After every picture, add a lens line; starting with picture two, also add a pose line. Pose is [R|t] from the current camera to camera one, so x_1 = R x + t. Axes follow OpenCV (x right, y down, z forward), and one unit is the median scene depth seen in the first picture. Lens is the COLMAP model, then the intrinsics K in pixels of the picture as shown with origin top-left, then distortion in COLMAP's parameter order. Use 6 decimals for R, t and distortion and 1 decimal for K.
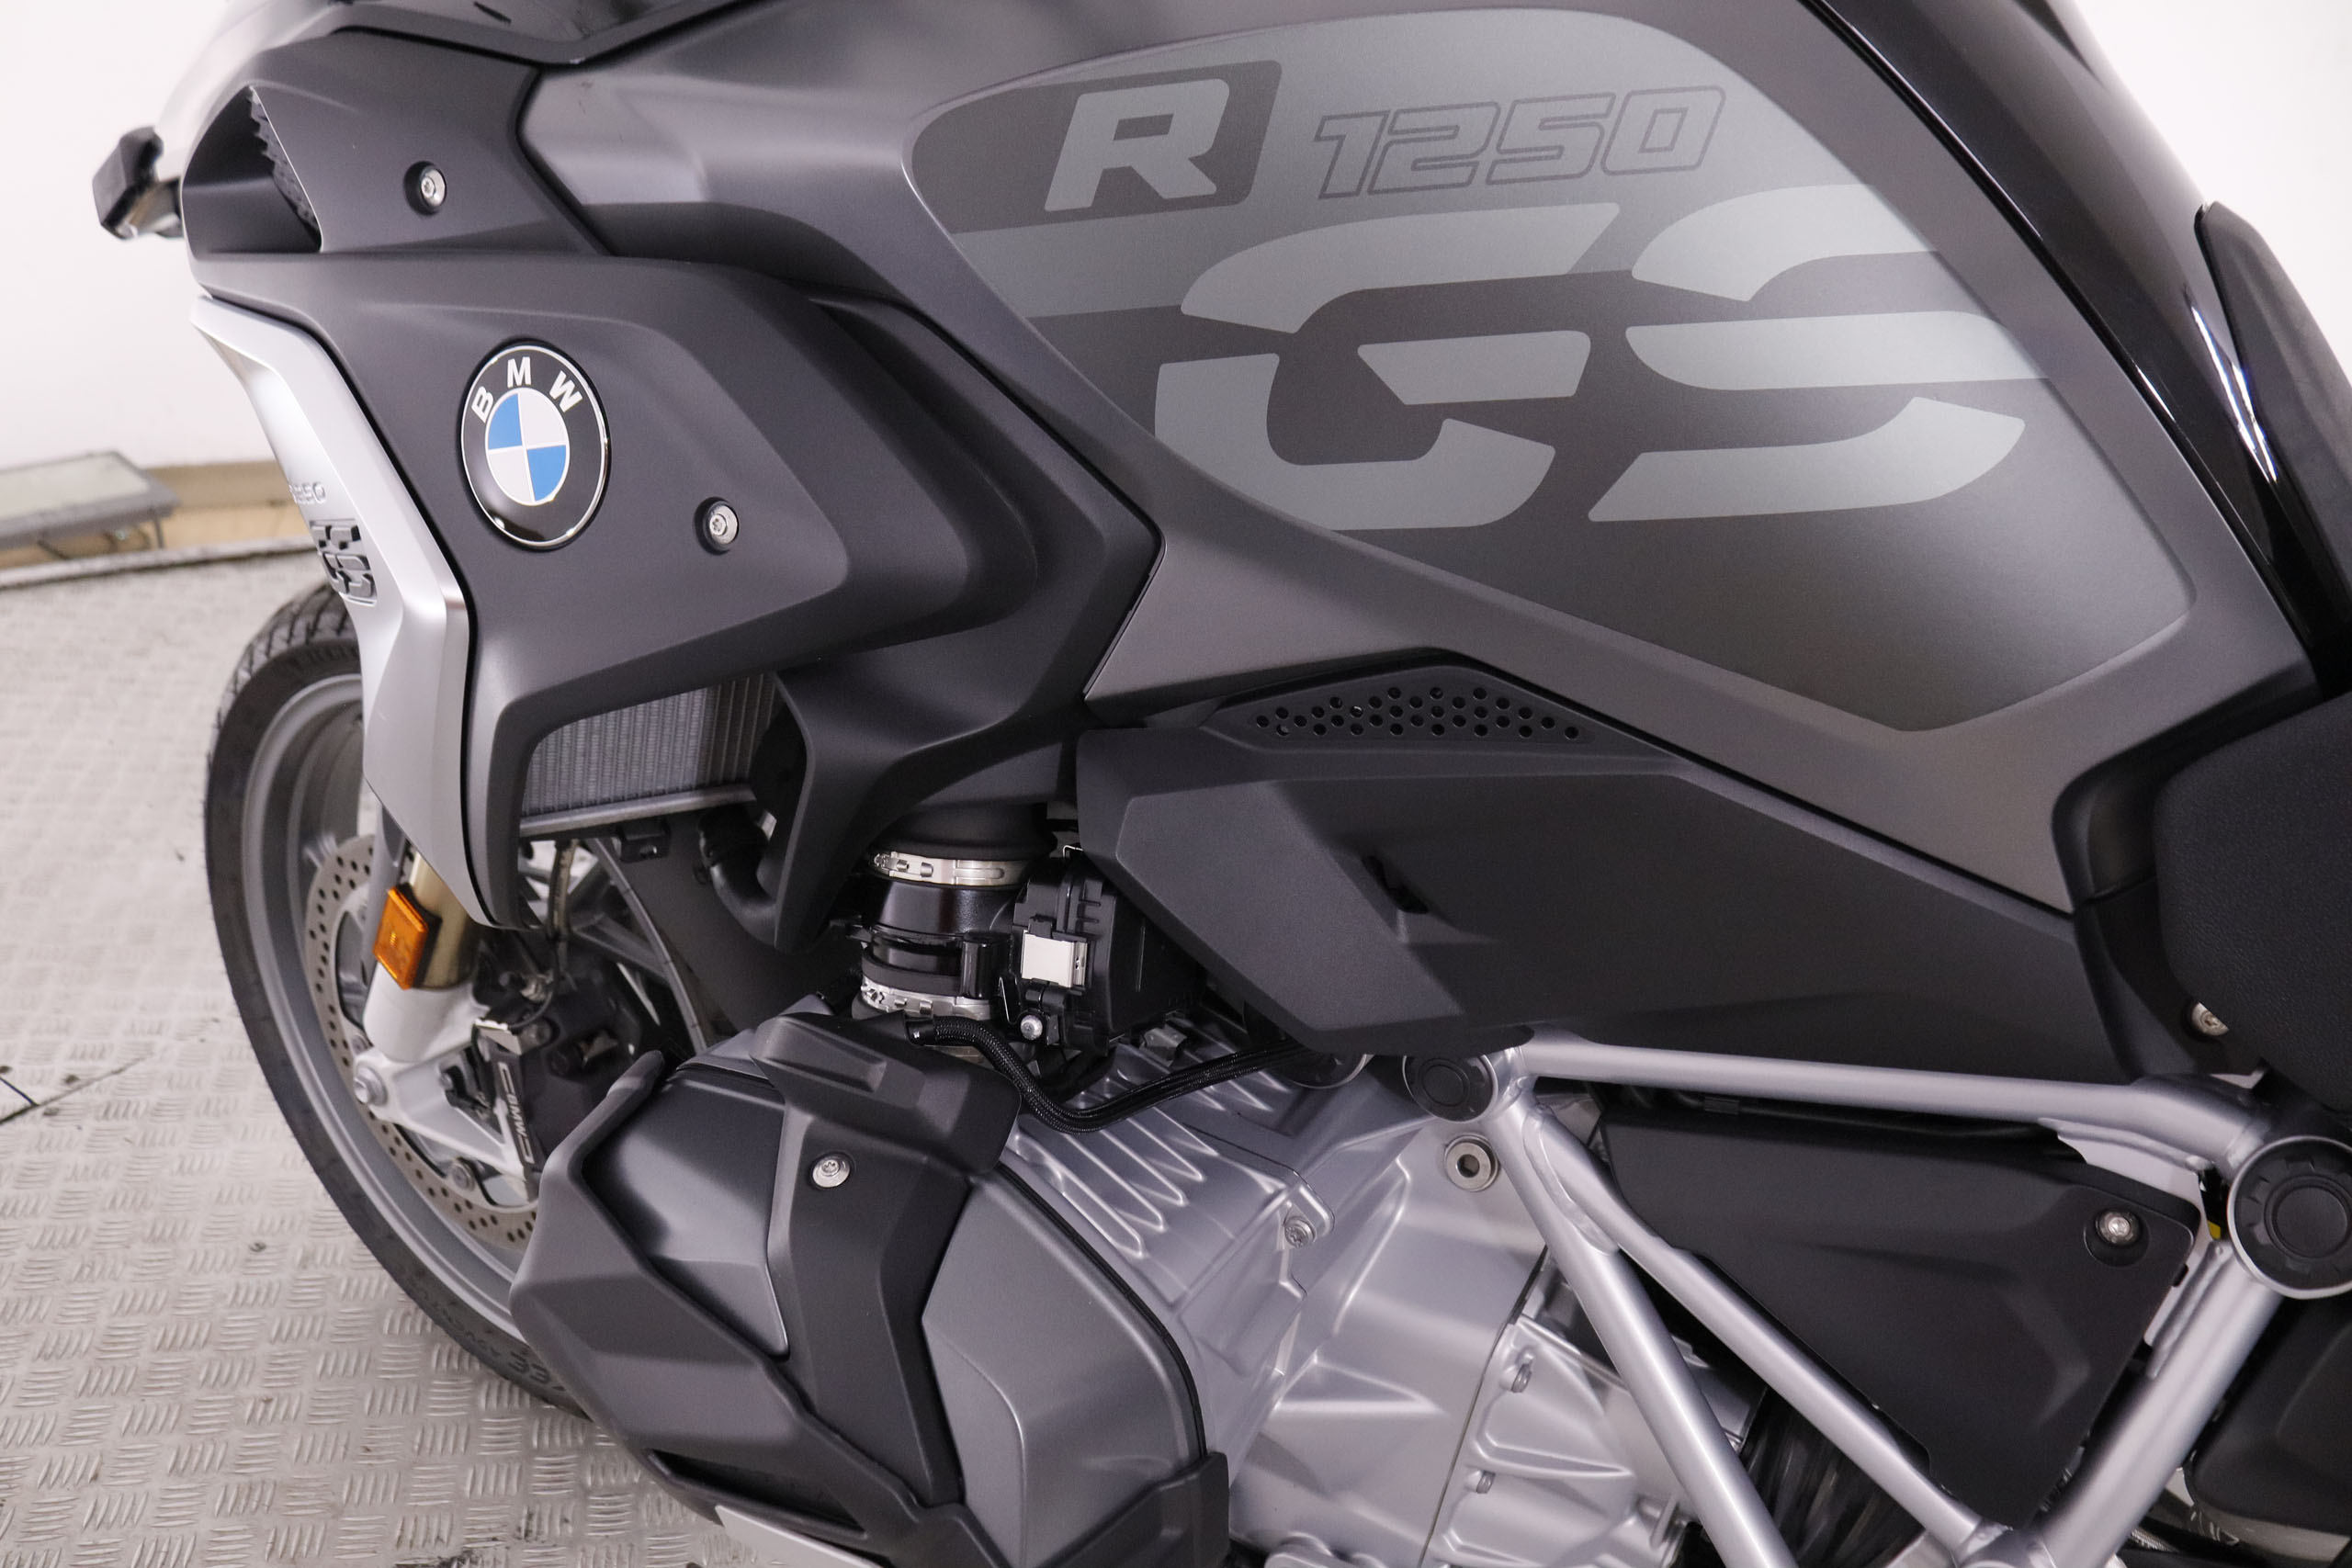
lens RADIAL K [[1926.4, 0, 1170.0], [0, 1926.4, 748.5], [0, 0, 1]] dist [-0.166362, 0.139559]
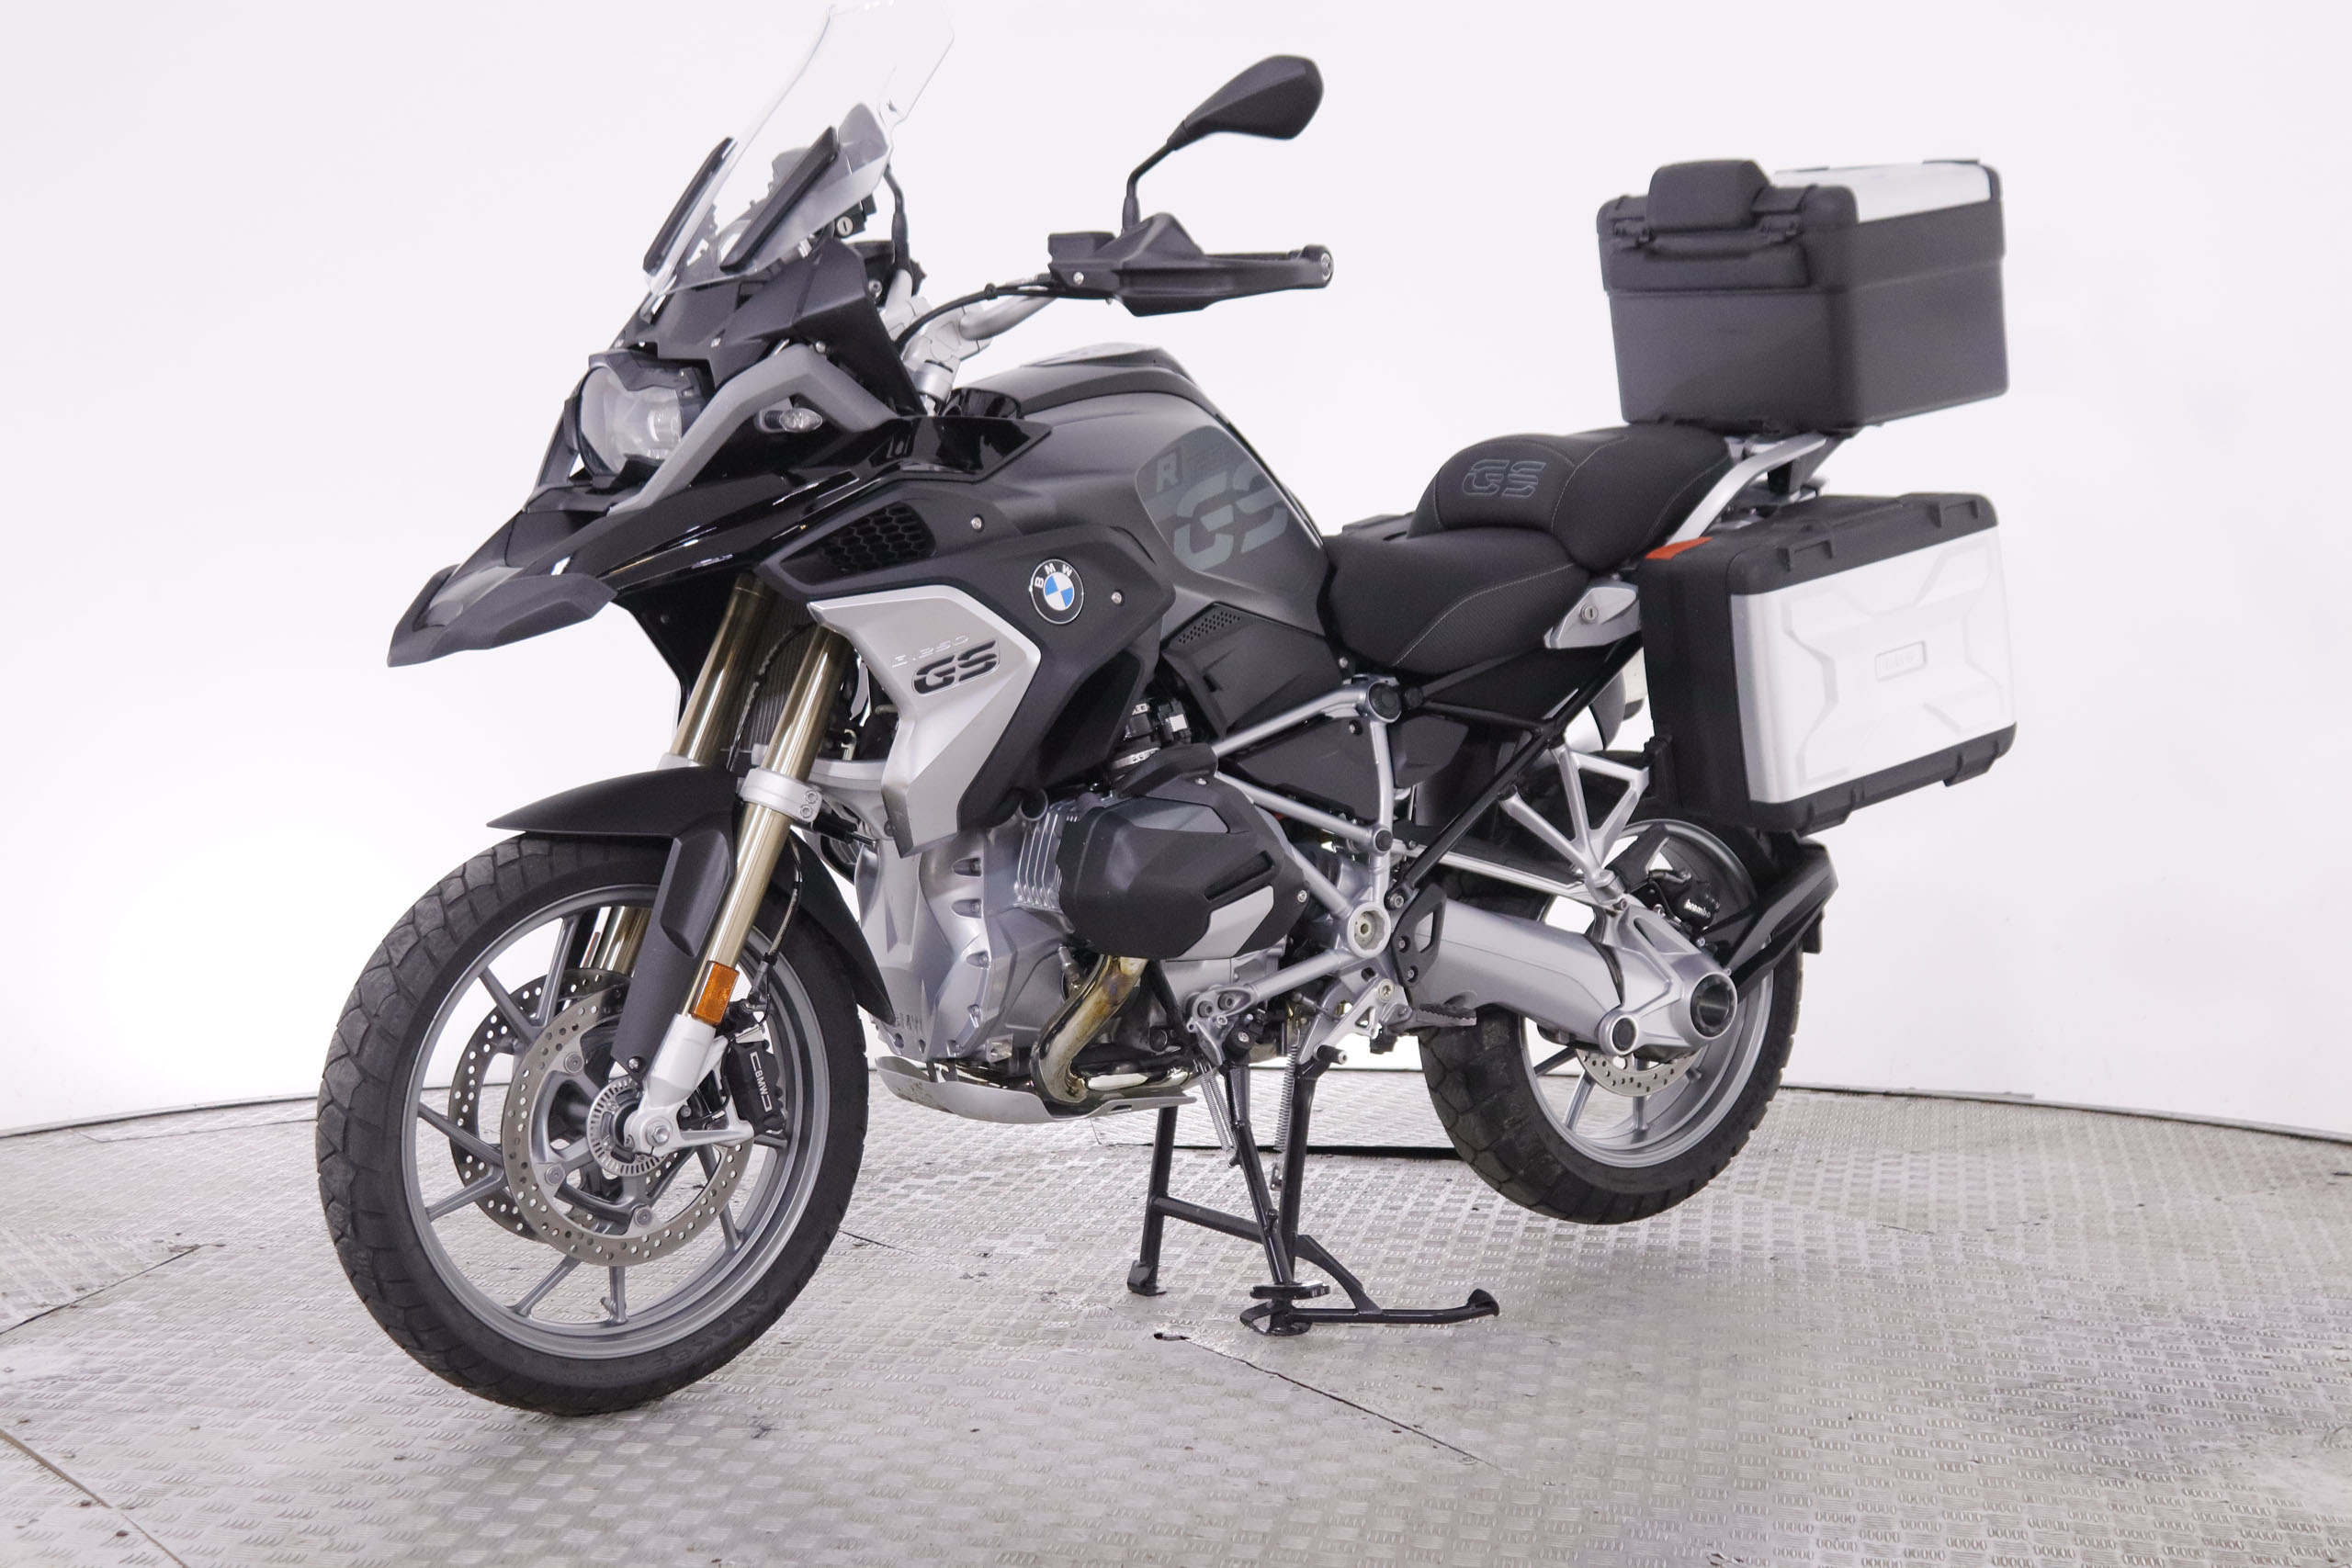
lens RADIAL K [[3624.7, 0, 1176.0], [0, 3624.7, 784.0], [0, 0, 1]] dist [-0.181622, 1.929315]
pose [[0.373979, -0.180618, 0.909680, -5.778805], [0.442472, 0.896774, -0.003850, 0.232483], [-0.815081, 0.403948, 0.415293, -1.503461]]
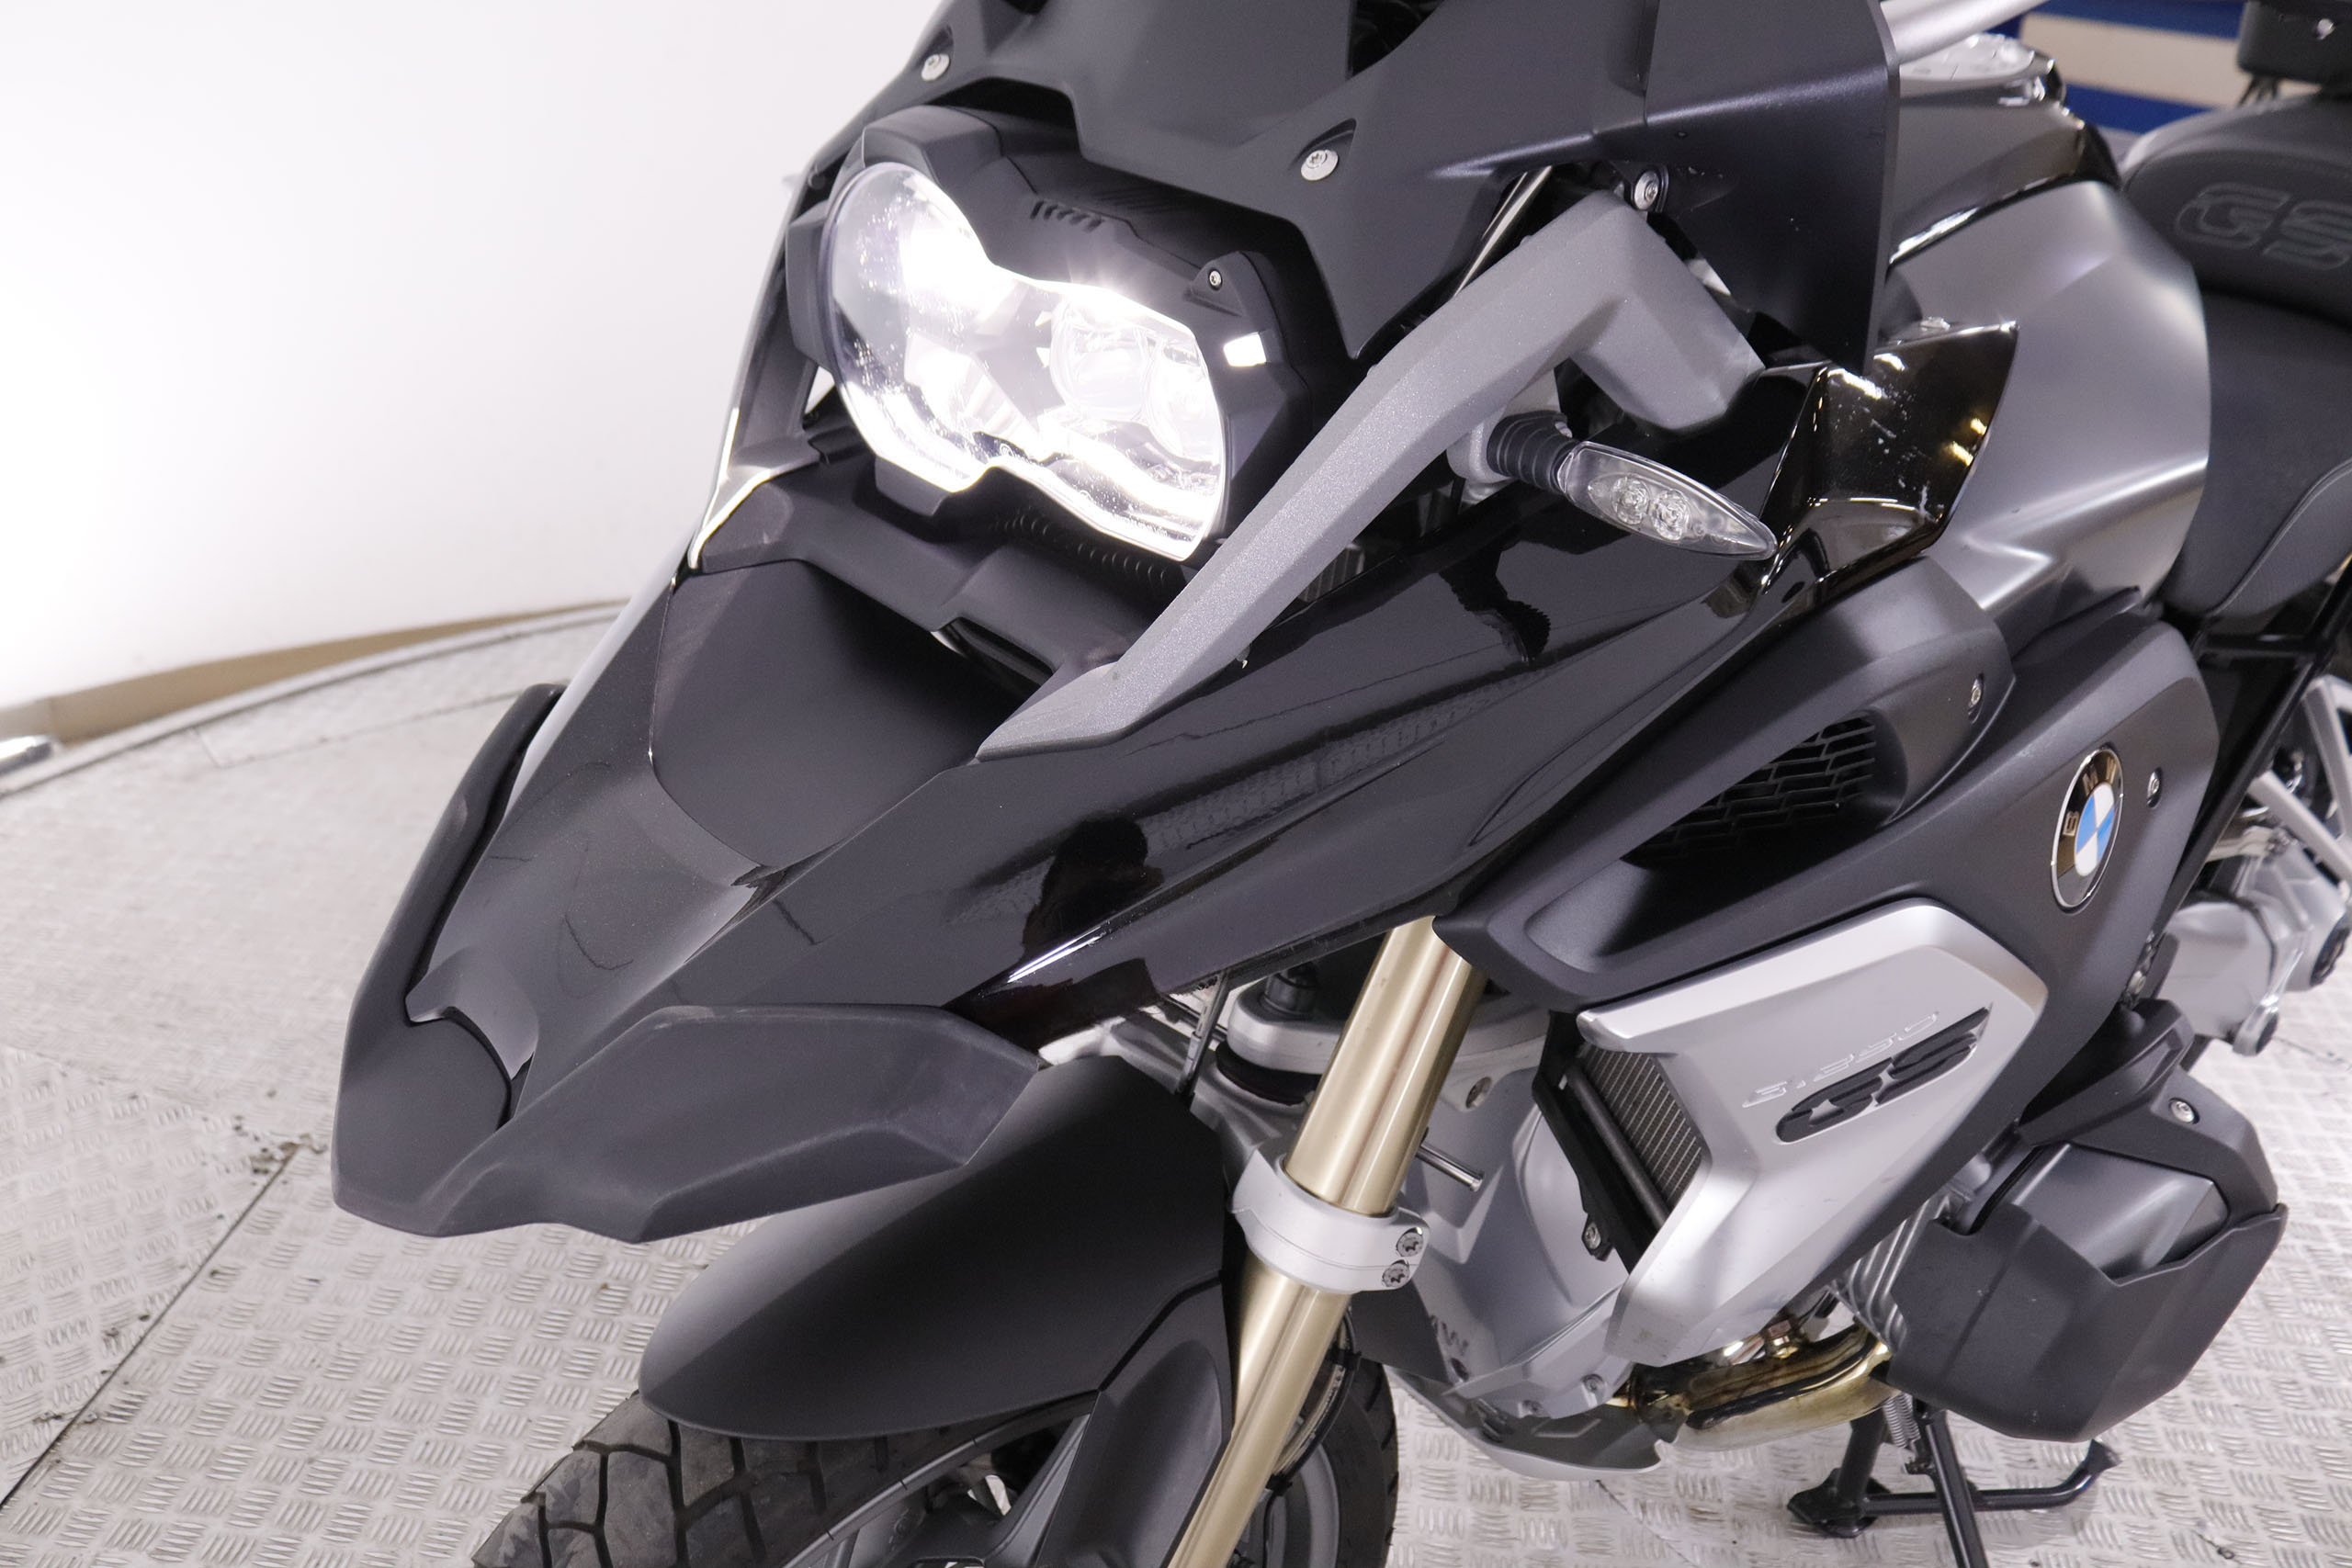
lens RADIAL K [[1926.4, 0, 1170.0], [0, 1926.4, 748.5], [0, 0, 1]] dist [-0.166362, 0.139559]
pose [[0.313147, -0.501546, 0.806468, -1.491175], [0.408896, 0.837642, 0.362161, -0.894238], [-0.857172, 0.216351, 0.467385, 0.952338]]
